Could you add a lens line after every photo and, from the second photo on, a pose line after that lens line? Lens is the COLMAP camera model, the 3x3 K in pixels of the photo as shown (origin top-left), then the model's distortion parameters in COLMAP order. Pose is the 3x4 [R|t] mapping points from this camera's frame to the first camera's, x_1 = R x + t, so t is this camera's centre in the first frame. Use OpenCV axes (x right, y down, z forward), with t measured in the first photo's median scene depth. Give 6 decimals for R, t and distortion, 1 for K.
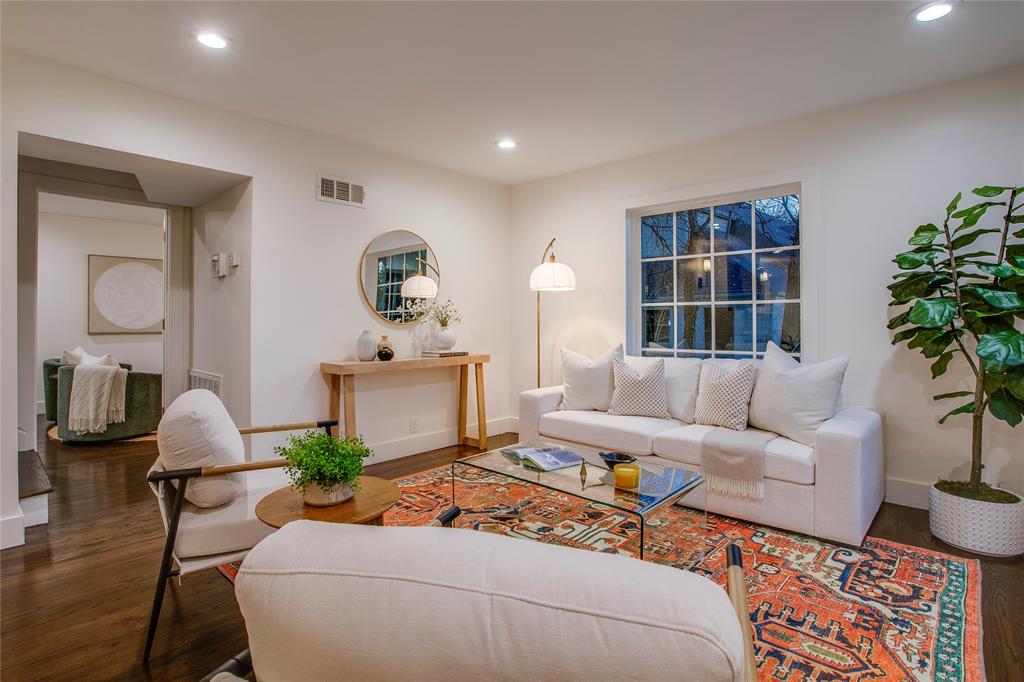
lens RADIAL K [[509.1, 0, 515.0], [0, 509.1, 318.6], [0, 0, 1]] dist [-0.032934, 0.012217]
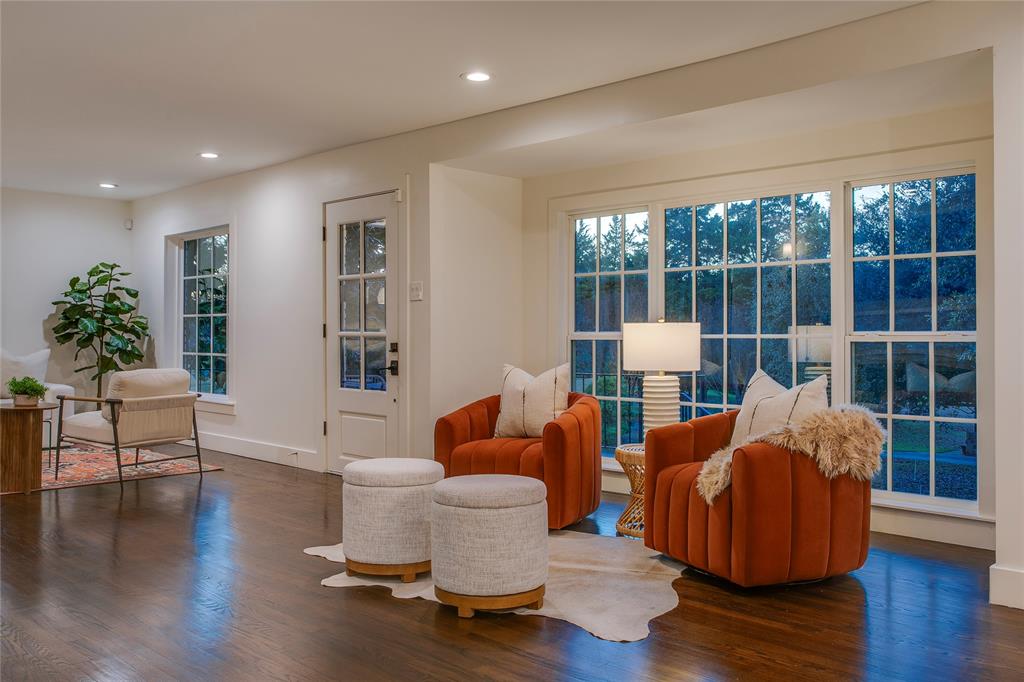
lens RADIAL K [[938.5, 0, 492.4], [0, 938.5, 318.0], [0, 0, 1]] dist [-0.002436, 0.000000]
pose [[0.067559, 0.022833, 0.997454, -2.243953], [-0.008627, 0.999714, -0.022301, 0.023400], [-0.997678, -0.007099, 0.067737, -0.681317]]
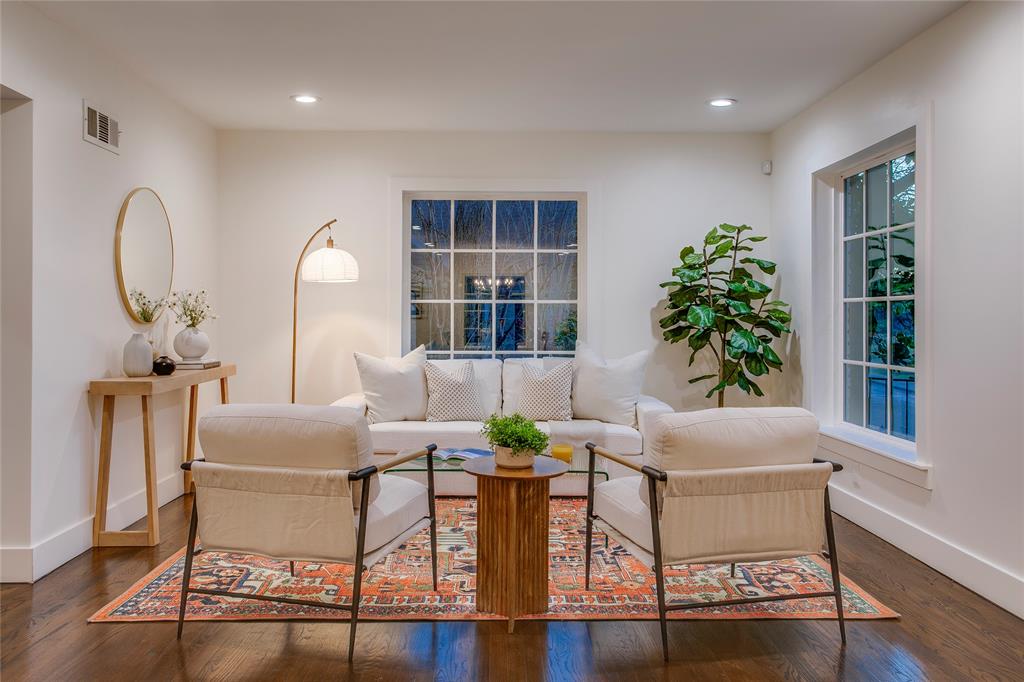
lens RADIAL K [[858.1, 0, 501.1], [0, 858.1, 313.6], [0, 0, 1]] dist [0.008935, 0.014979]
pose [[0.736235, 0.006795, 0.676692, -0.914825], [-0.009678, 0.999953, 0.000488, -0.011652], [-0.676657, -0.006908, 0.736266, -0.268692]]
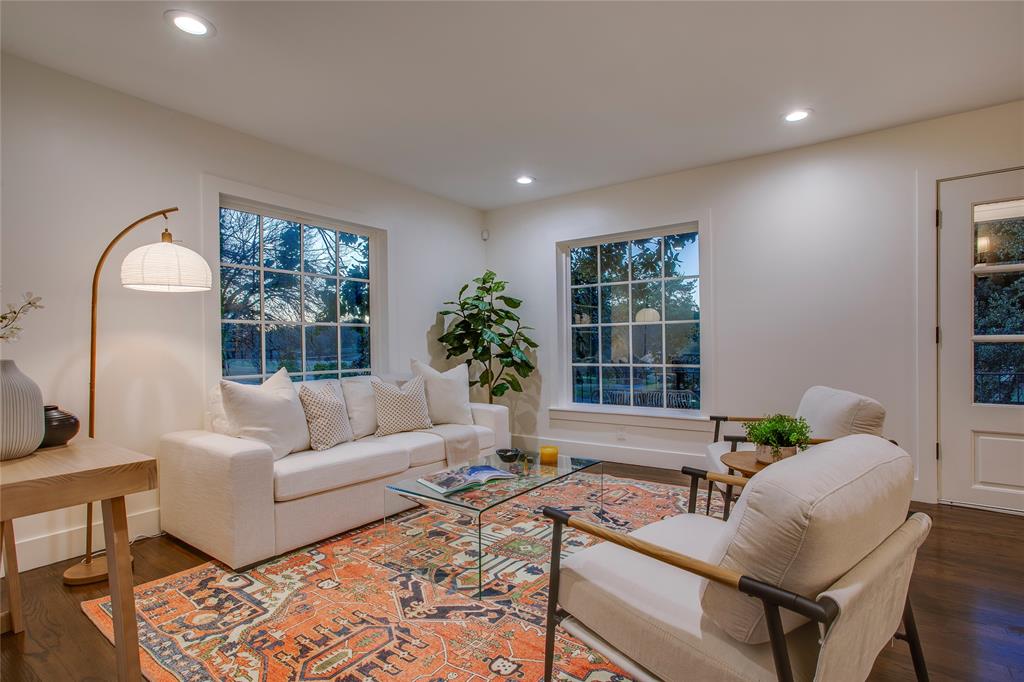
lens RADIAL K [[496.6, 0, 524.5], [0, 496.6, 348.1], [0, 0, 1]] dist [-0.032297, 0.000829]
pose [[-0.125162, 0.000734, 0.992136, -0.787158], [0.008290, 0.999966, 0.000306, 0.026584], [-0.992102, 0.008263, -0.125164, 0.913308]]
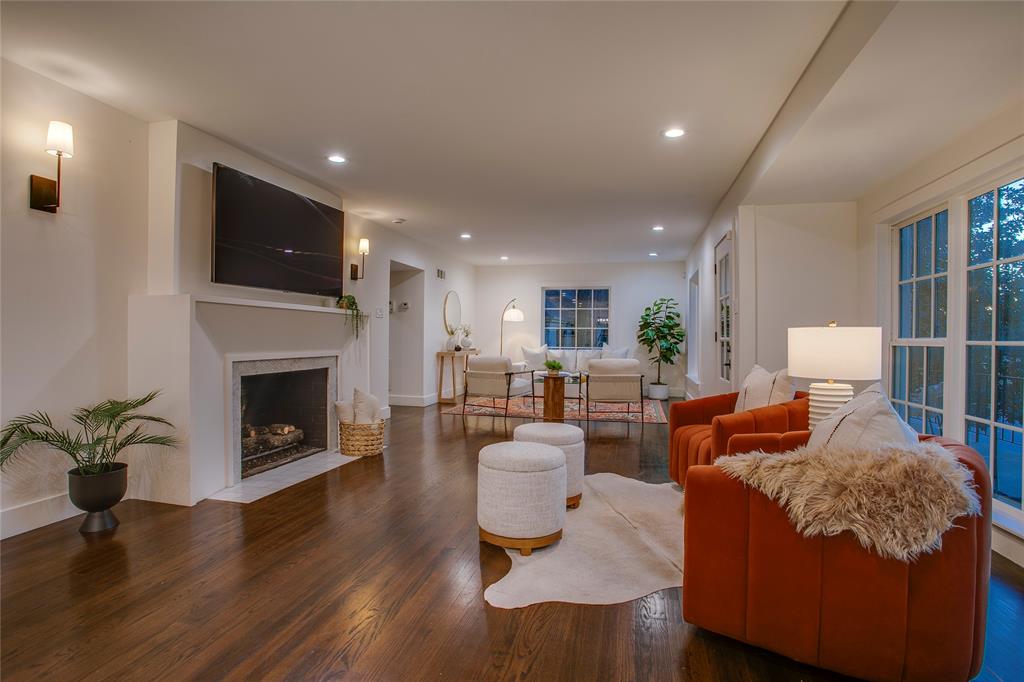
lens RADIAL K [[509.1, 0, 504.9], [0, 509.1, 340.3], [0, 0, 1]] dist [-0.032934, 0.012217]
pose [[0.892381, 0.010041, 0.451170, -1.379847], [-0.015993, 0.999828, 0.009381, 0.013640], [-0.450999, -0.015587, 0.892389, -1.412386]]
